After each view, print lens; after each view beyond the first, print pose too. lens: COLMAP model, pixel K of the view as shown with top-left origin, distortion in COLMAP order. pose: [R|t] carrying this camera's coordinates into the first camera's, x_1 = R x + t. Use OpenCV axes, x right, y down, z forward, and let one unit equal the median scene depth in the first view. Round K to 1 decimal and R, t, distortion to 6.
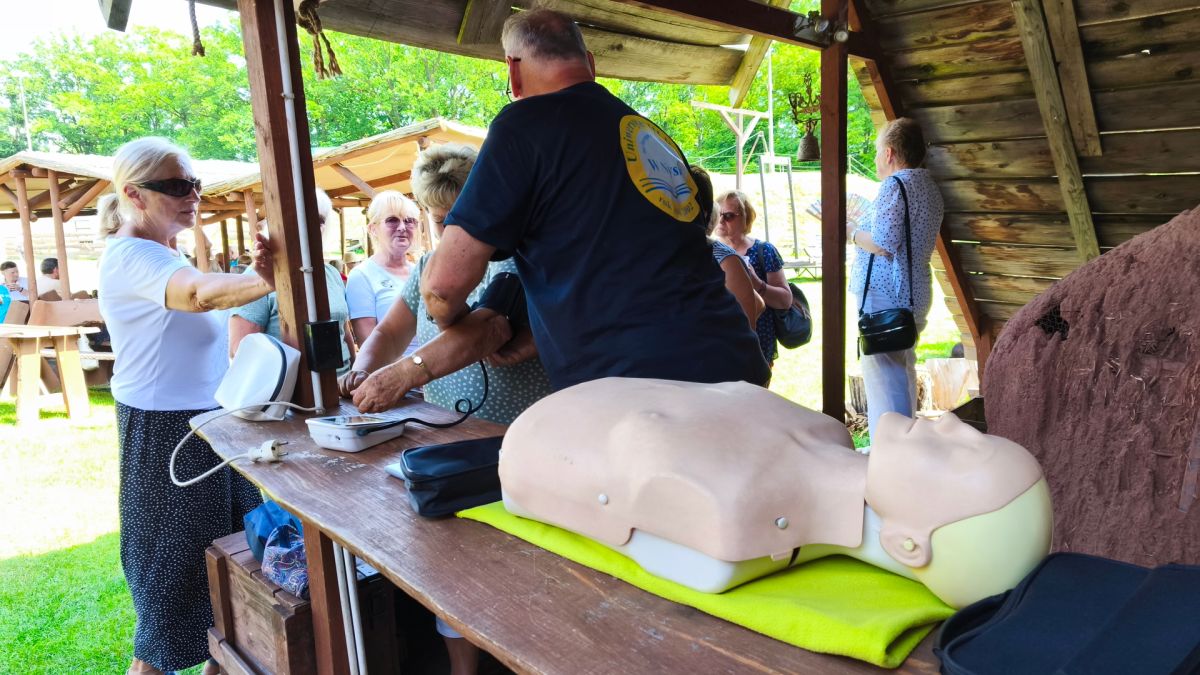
lens RADIAL K [[826.1, 0, 595.1], [0, 826.1, 343.1], [0, 0, 1]] dist [0.094208, -0.099819]
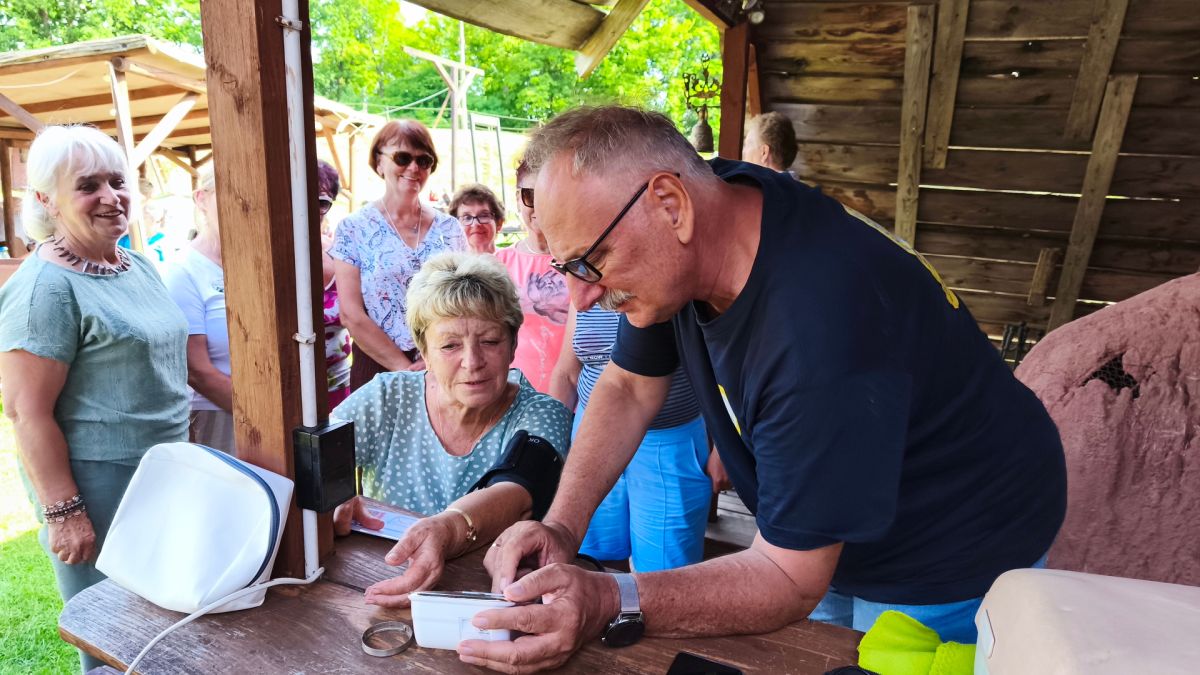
lens RADIAL K [[826.1, 0, 595.1], [0, 826.1, 343.1], [0, 0, 1]] dist [0.094208, -0.099819]
pose [[0.921178, -0.012848, 0.388929, -0.203297], [-0.008497, 0.998552, 0.053114, -0.061238], [-0.389048, -0.052232, 0.919736, 0.213783]]
